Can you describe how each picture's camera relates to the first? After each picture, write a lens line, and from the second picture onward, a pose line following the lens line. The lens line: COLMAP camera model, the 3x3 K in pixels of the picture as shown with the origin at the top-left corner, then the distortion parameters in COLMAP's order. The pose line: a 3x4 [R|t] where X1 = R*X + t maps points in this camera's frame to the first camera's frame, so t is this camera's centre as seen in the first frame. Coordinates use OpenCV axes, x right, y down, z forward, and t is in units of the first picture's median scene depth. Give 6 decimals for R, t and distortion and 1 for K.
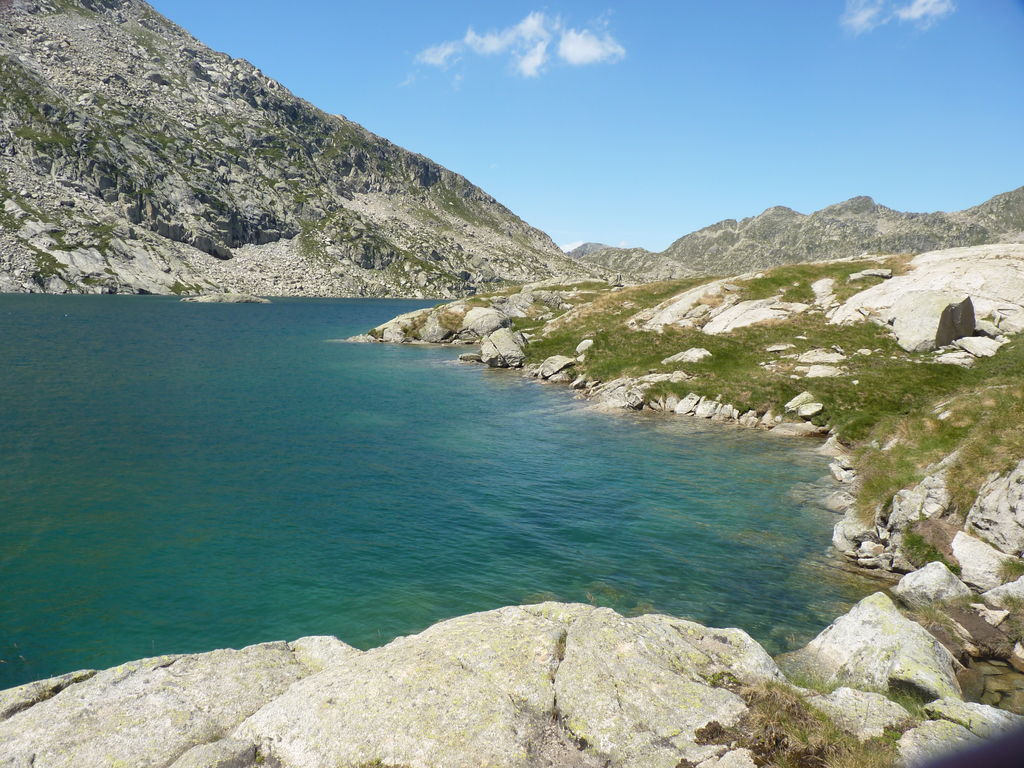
lens RADIAL K [[830.0, 0, 512.0], [0, 830.0, 384.0], [0, 0, 1]] dist [-0.024755, 0.009826]
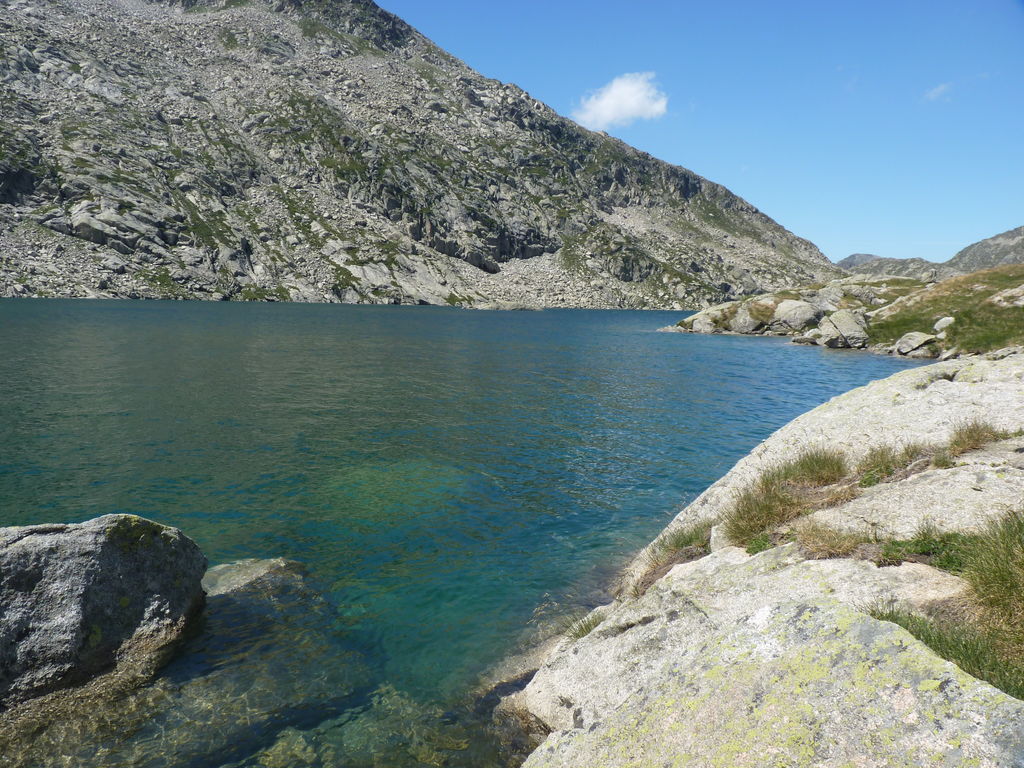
lens RADIAL K [[830.1, 0, 505.0], [0, 830.1, 384.8], [0, 0, 1]] dist [-0.015528, 0.004431]
pose [[0.953569, 0.028479, -0.299825, -0.008779], [-0.033563, 0.999367, -0.011820, 0.004332], [0.299299, 0.021334, 0.953921, -0.005372]]
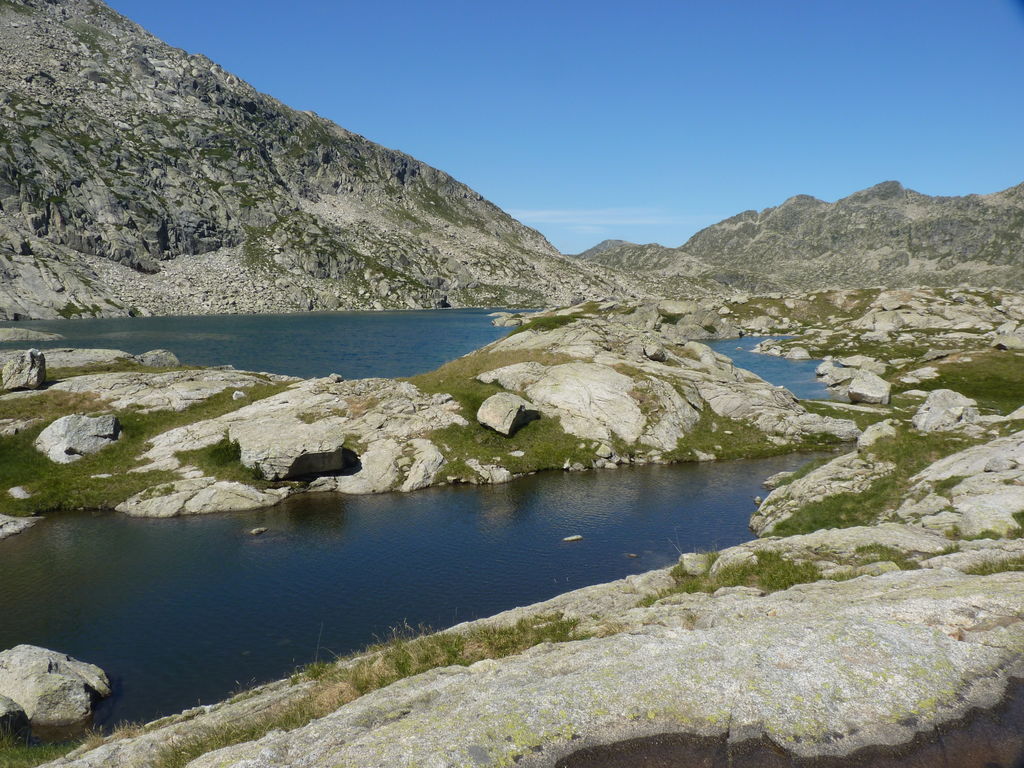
lens RADIAL K [[815.2, 0, 507.3], [0, 815.2, 385.9], [0, 0, 1]] dist [-0.012312, -0.007926]
pose [[0.998649, -0.025395, -0.045335, 0.063162], [0.025635, 0.999660, 0.004721, -0.022835], [0.045200, -0.005877, 0.998961, 0.135908]]
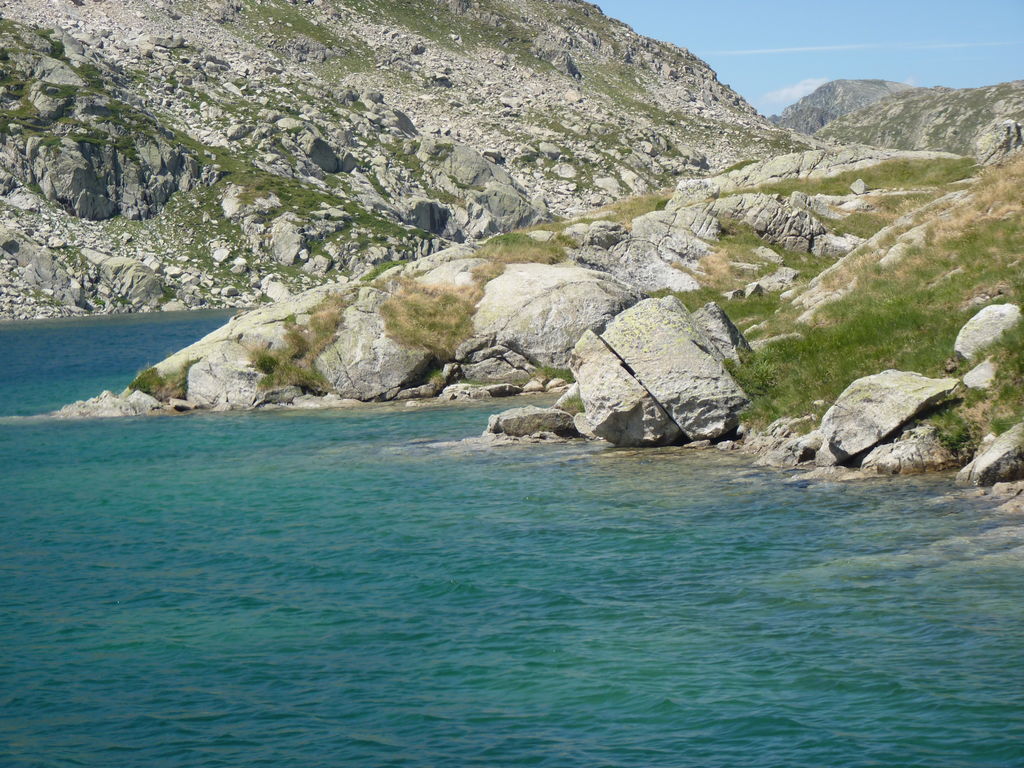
lens RADIAL K [[2836.2, 0, 474.2], [0, 2836.2, 383.2], [0, 0, 1]] dist [0.035813, 0.840657]
pose [[0.996386, -0.073303, -0.042917, -0.002722], [0.070039, 0.994858, -0.073159, 0.001912], [0.048060, 0.069888, 0.996396, 0.009621]]
